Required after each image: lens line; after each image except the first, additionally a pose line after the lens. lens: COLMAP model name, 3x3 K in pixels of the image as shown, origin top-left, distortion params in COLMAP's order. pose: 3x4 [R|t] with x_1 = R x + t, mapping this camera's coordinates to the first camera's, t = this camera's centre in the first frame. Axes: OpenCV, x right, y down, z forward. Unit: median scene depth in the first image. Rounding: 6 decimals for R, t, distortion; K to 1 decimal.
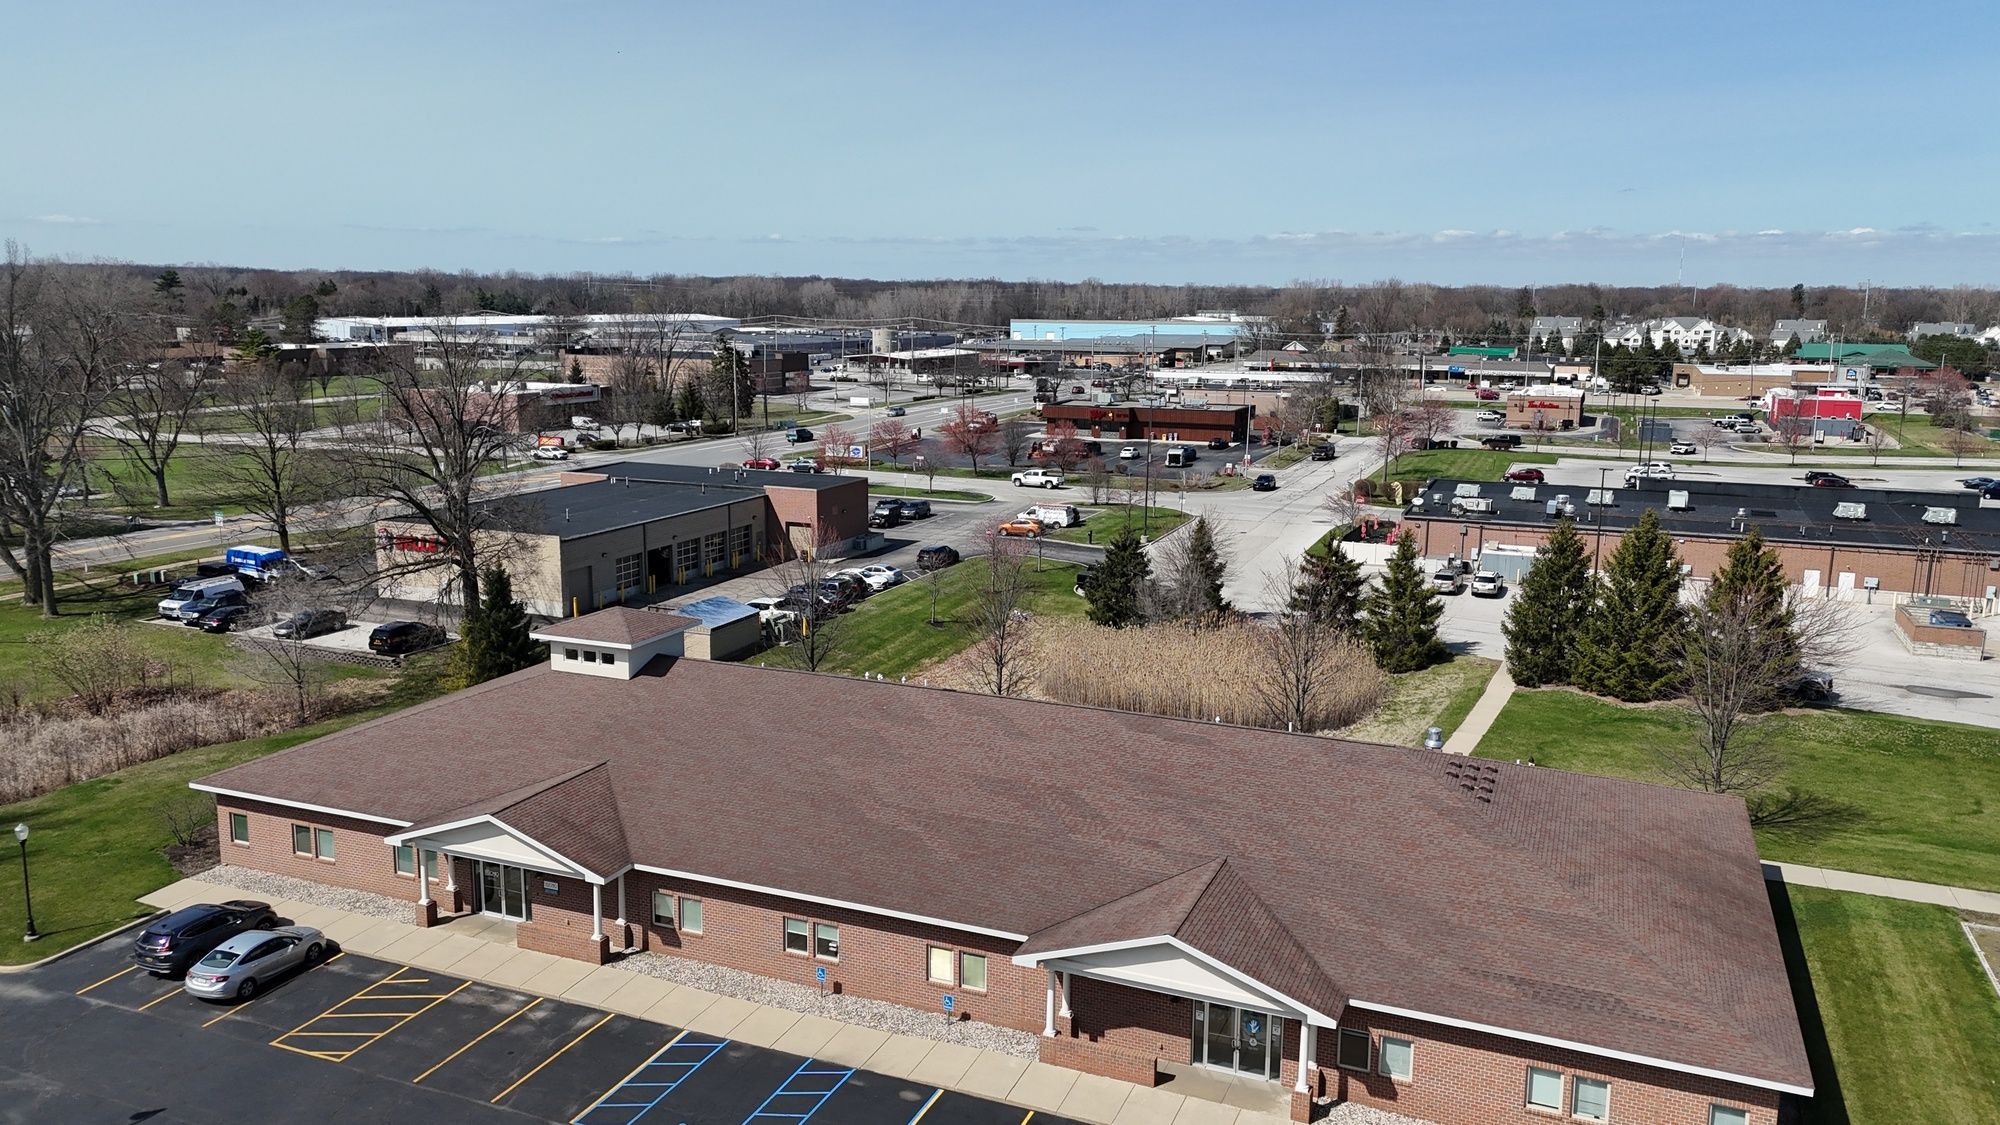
lens RADIAL K [[1452.7, 0, 1004.8], [0, 1452.7, 558.2], [0, 0, 1]] dist [0.103251, -0.123896]
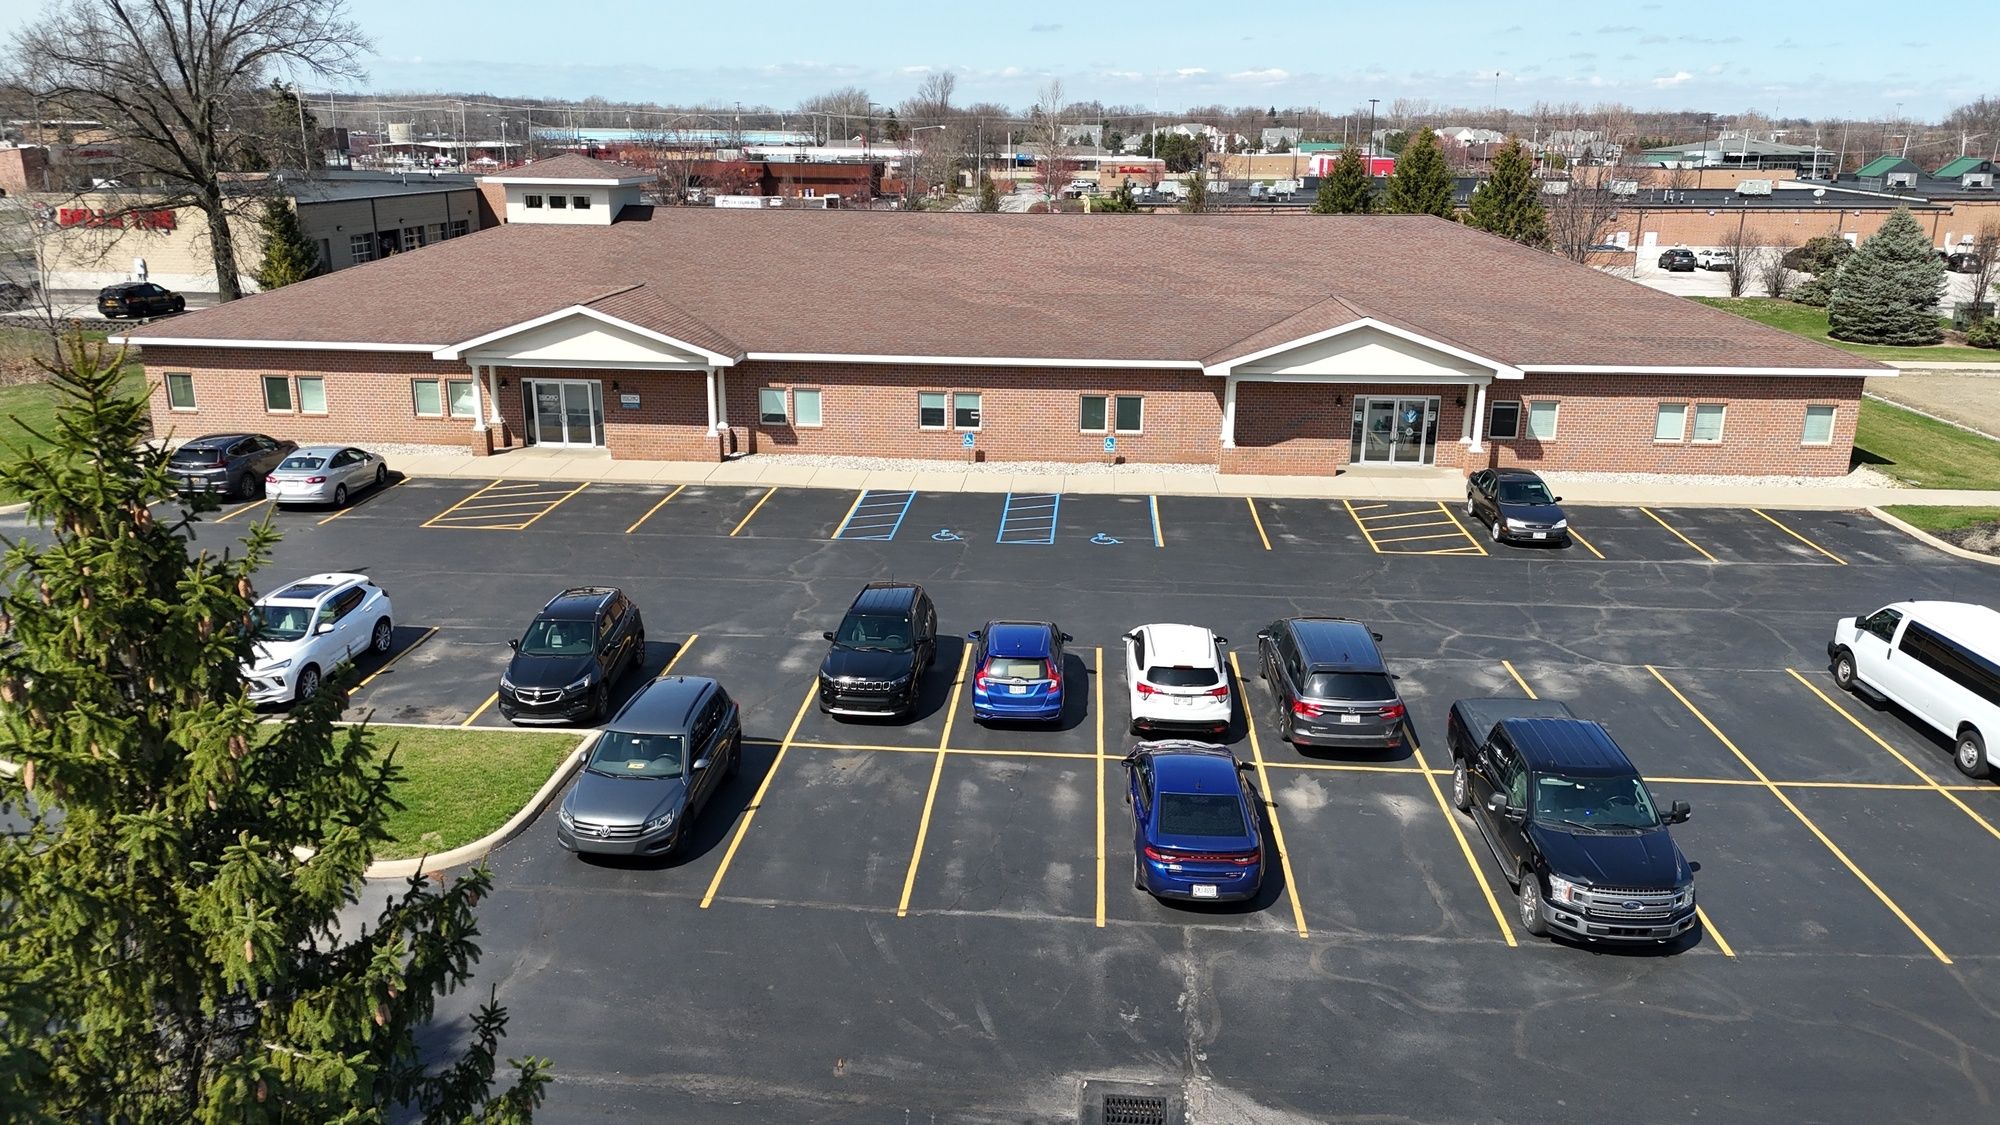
lens RADIAL K [[1452.7, 0, 1004.8], [0, 1452.7, 558.2], [0, 0, 1]] dist [0.103251, -0.123896]
pose [[0.946232, -0.093714, 0.309617, -0.393069], [0.059955, 0.991341, 0.116825, 0.235926], [-0.317884, -0.091981, 0.943658, 0.050768]]
